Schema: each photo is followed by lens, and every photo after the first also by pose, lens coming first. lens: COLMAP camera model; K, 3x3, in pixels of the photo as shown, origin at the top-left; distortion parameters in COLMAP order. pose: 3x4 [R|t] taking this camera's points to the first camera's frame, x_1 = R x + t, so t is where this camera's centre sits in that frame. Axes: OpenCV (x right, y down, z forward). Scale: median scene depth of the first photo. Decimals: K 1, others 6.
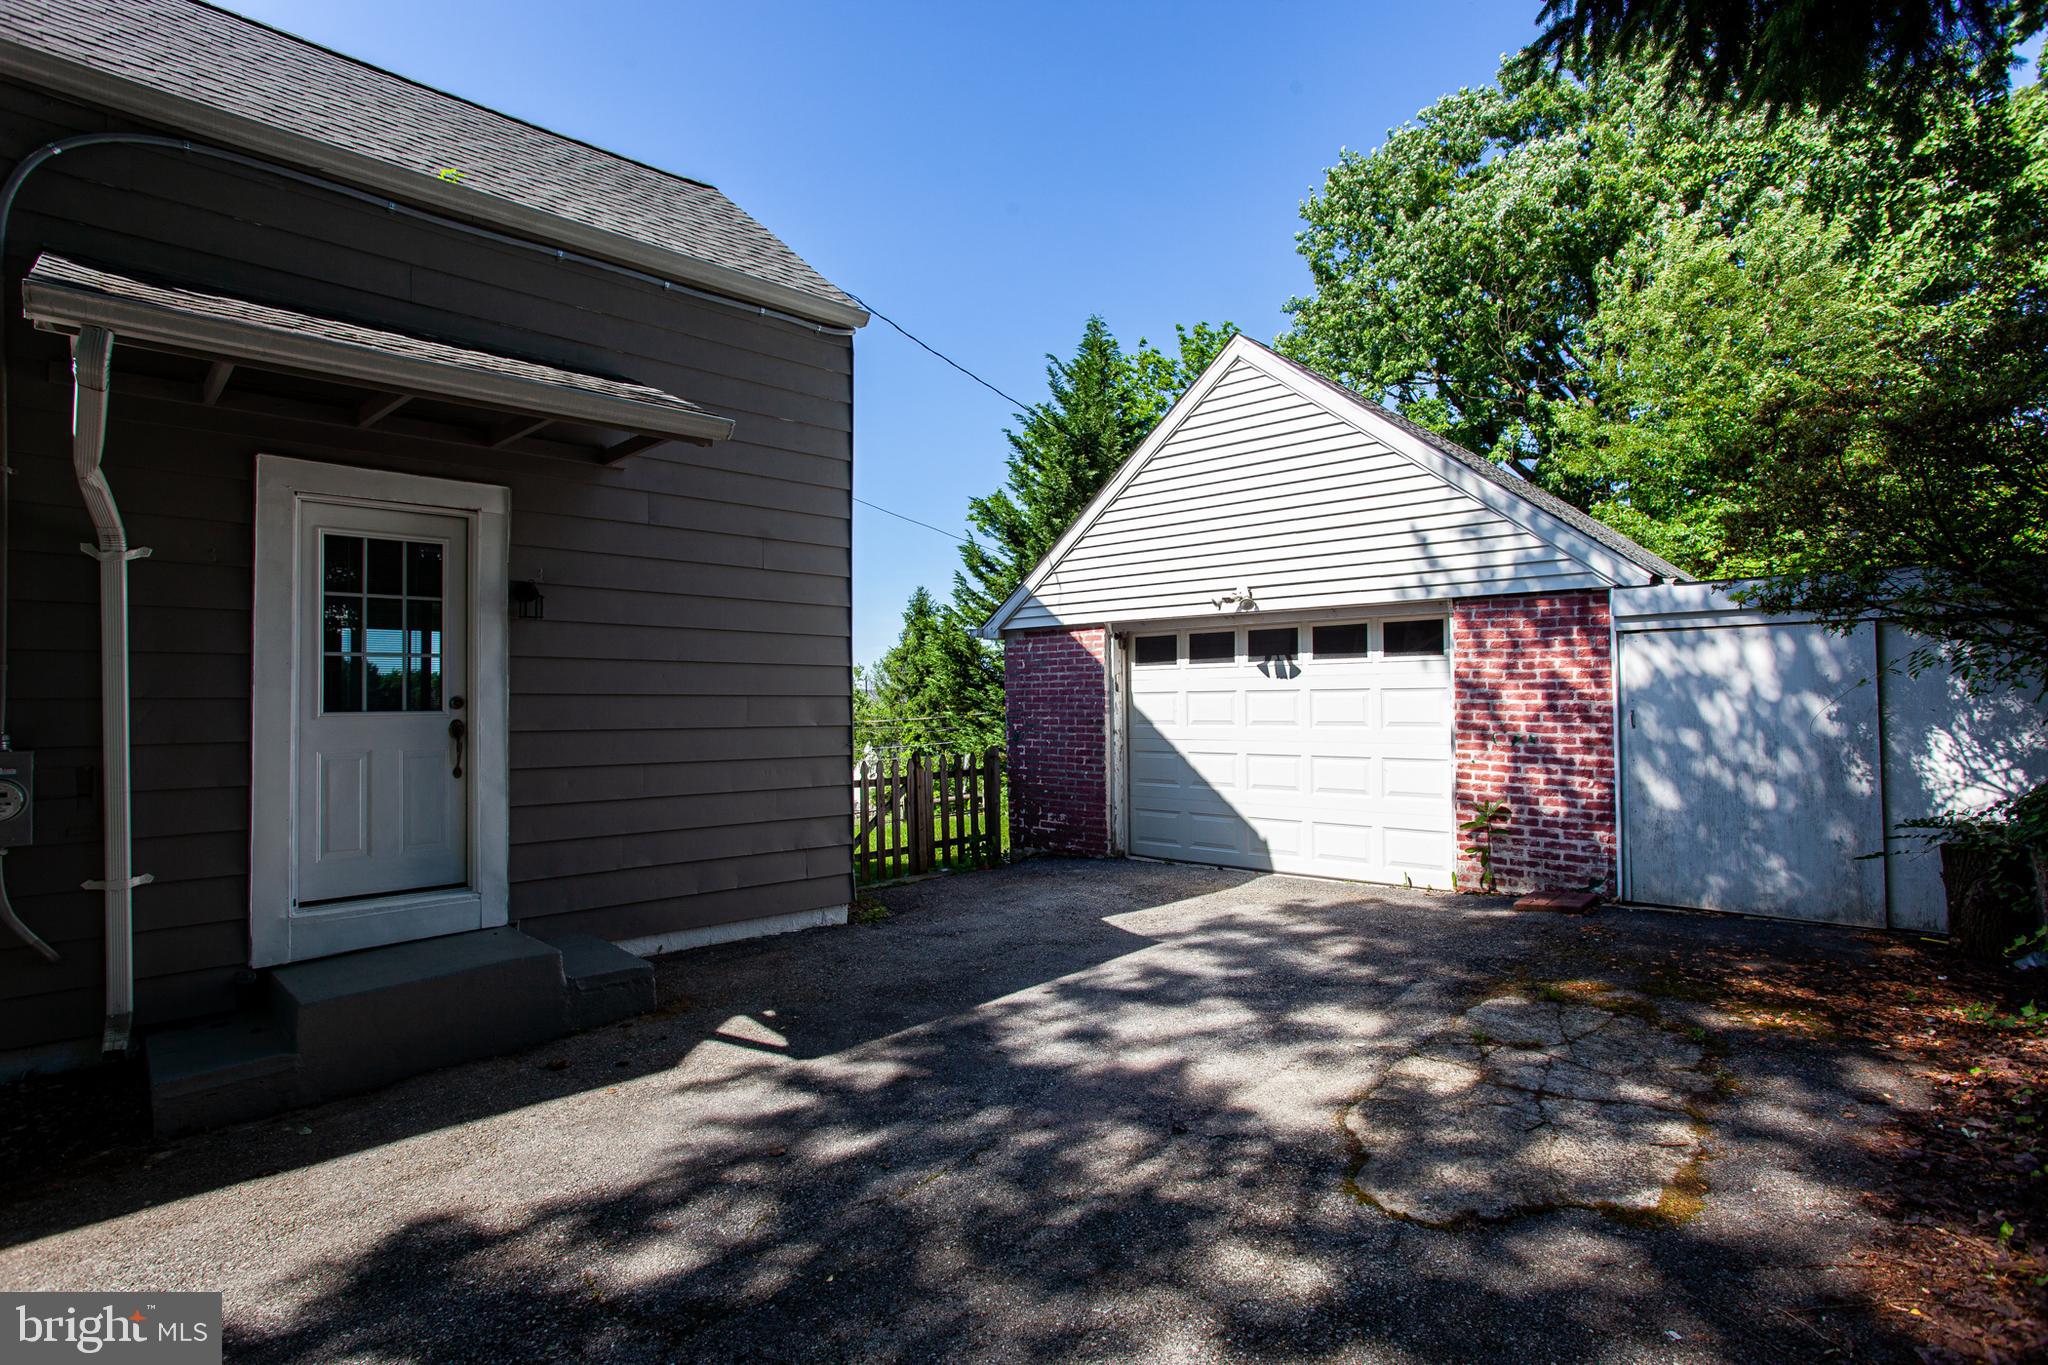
lens RADIAL K [[983.1, 0, 1020.4], [0, 983.1, 673.0], [0, 0, 1]] dist [-0.068760, 0.042431]
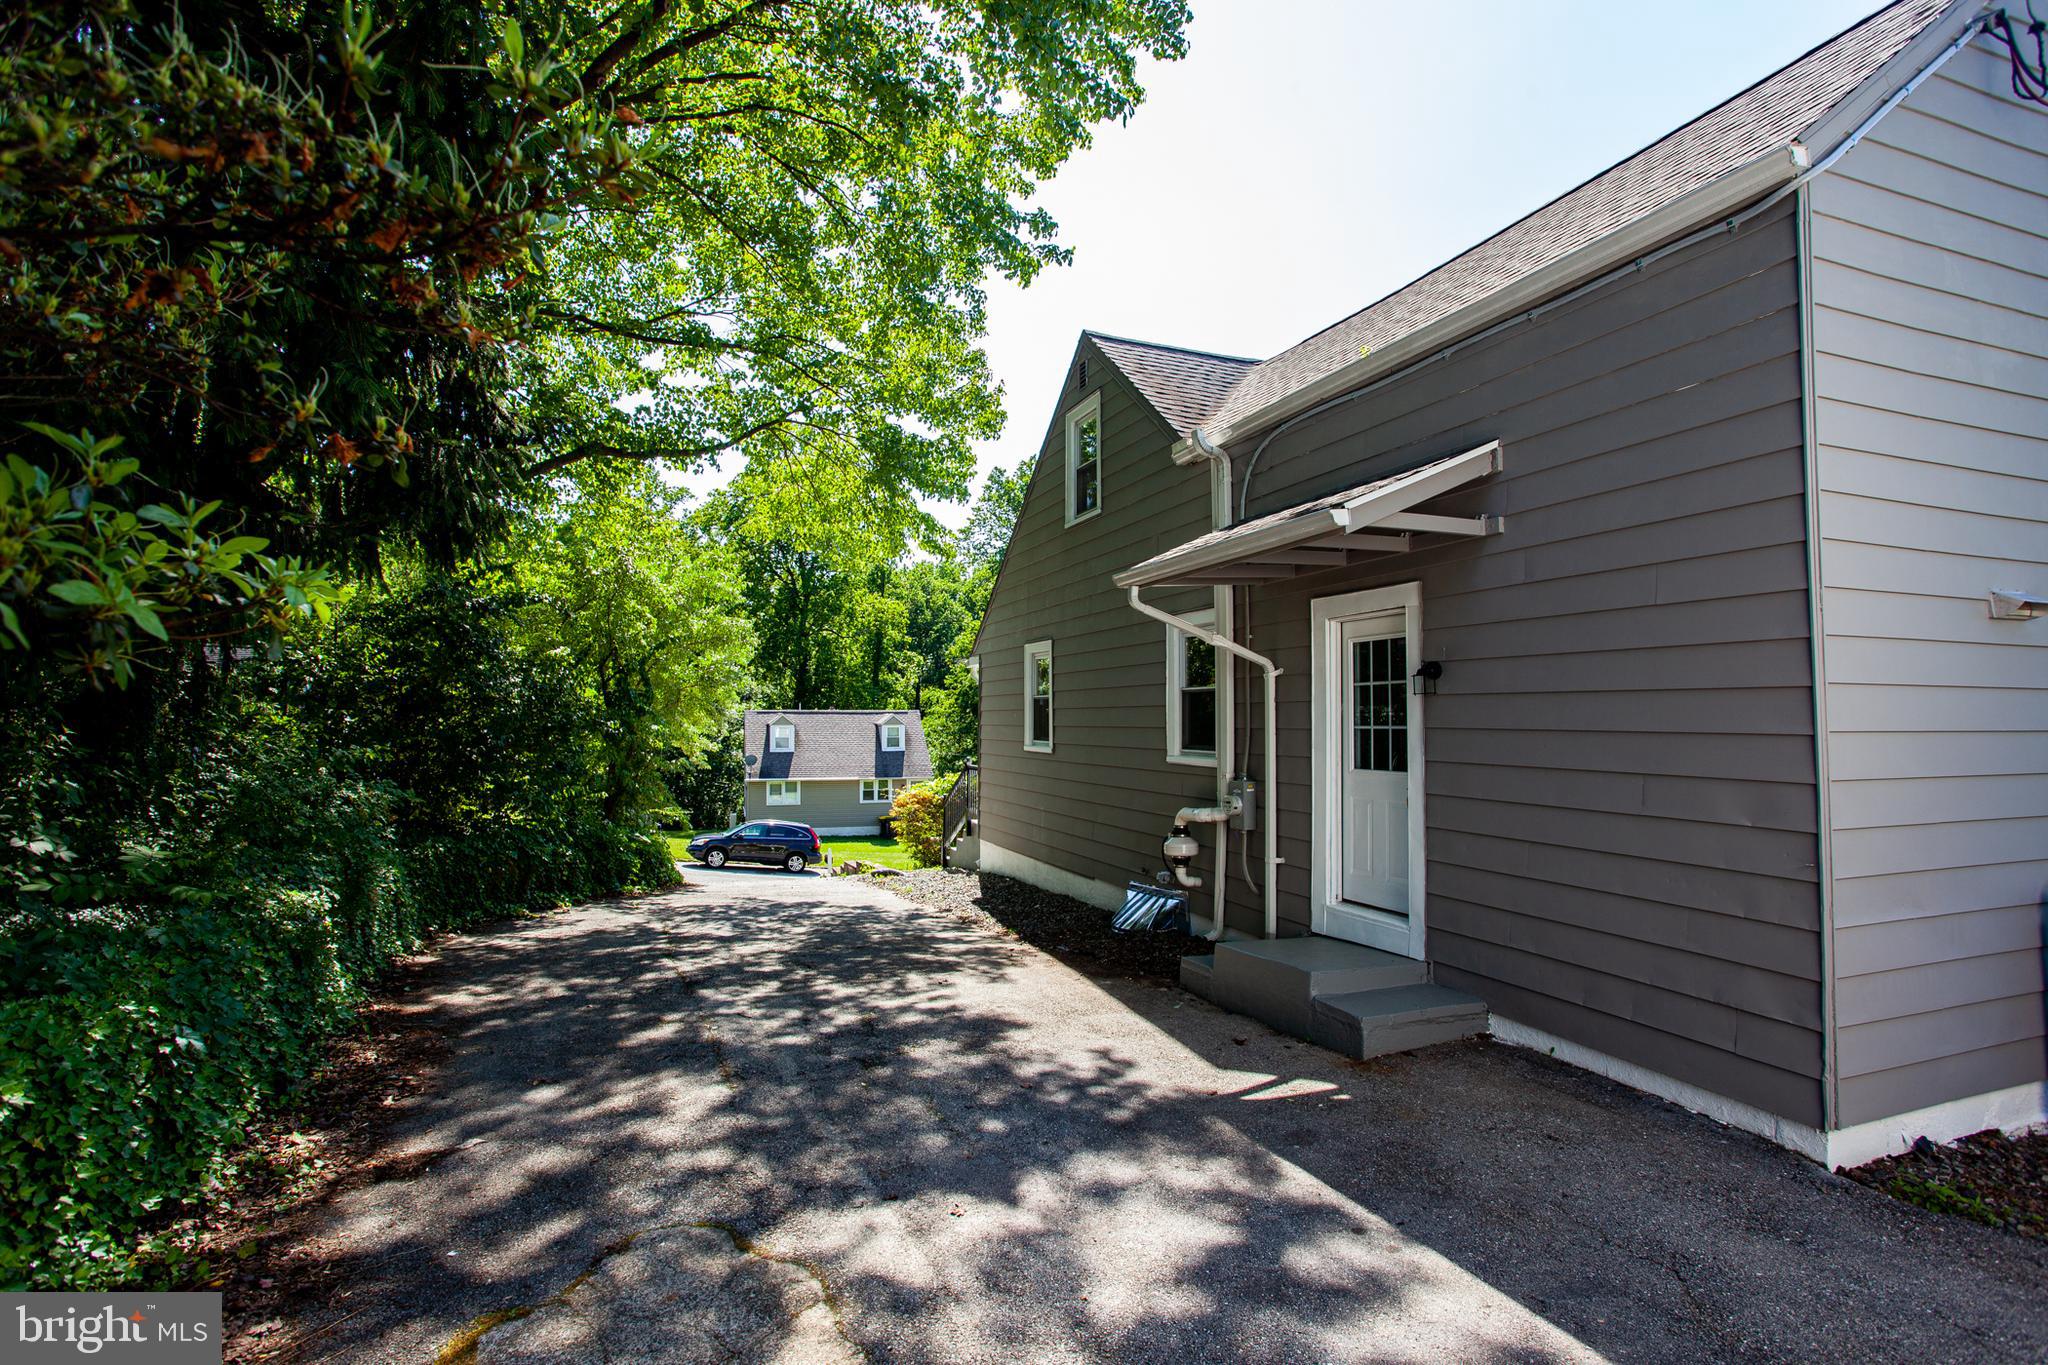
lens RADIAL K [[983.1, 0, 1020.4], [0, 983.1, 673.0], [0, 0, 1]] dist [-0.068760, 0.042431]
pose [[-0.381718, -0.036430, -0.923560, 0.784770], [0.026520, 0.998380, -0.050342, -0.040149], [0.923898, -0.043710, -0.380134, 1.081801]]
